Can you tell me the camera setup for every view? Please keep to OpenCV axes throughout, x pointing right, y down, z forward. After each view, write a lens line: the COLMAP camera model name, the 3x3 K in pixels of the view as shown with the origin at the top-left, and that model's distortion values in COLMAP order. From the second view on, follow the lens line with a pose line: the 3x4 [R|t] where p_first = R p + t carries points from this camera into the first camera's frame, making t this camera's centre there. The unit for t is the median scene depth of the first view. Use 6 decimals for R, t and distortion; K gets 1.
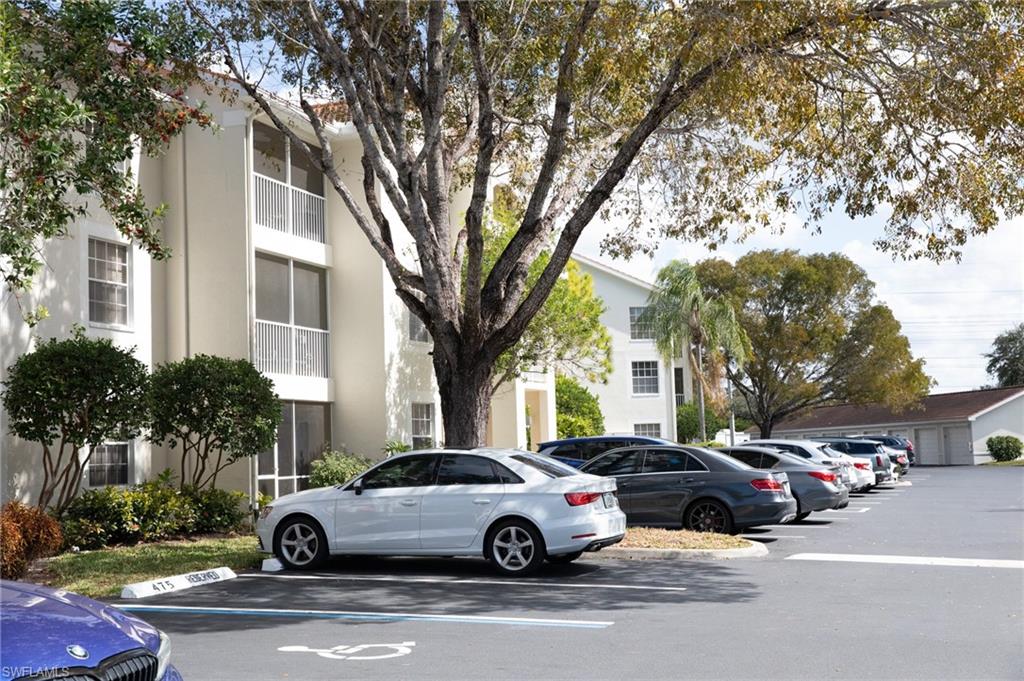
lens RADIAL K [[1446.6, 0, 512.0], [0, 1446.6, 340.5], [0, 0, 1]] dist [0.145580, -0.001051]
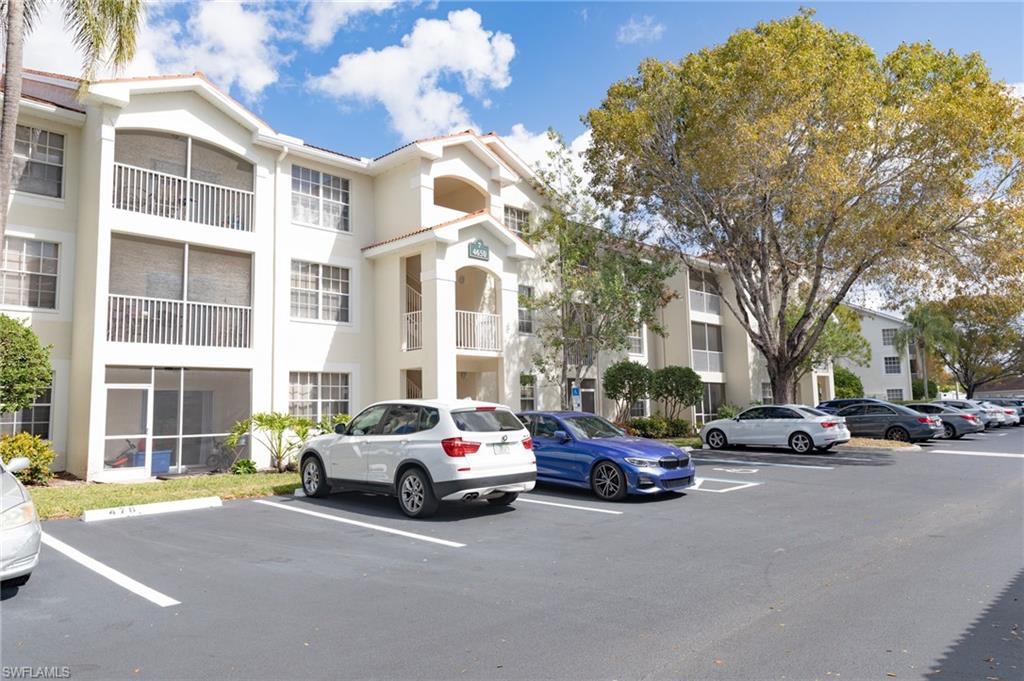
lens RADIAL K [[677.7, 0, 481.9], [0, 677.7, 334.4], [0, 0, 1]] dist [-0.081533, 0.063509]
pose [[0.891929, -0.034995, -0.450820, 0.021708], [0.024523, 0.999277, -0.029050, -0.018941], [0.451511, 0.014855, 0.892142, -0.196382]]
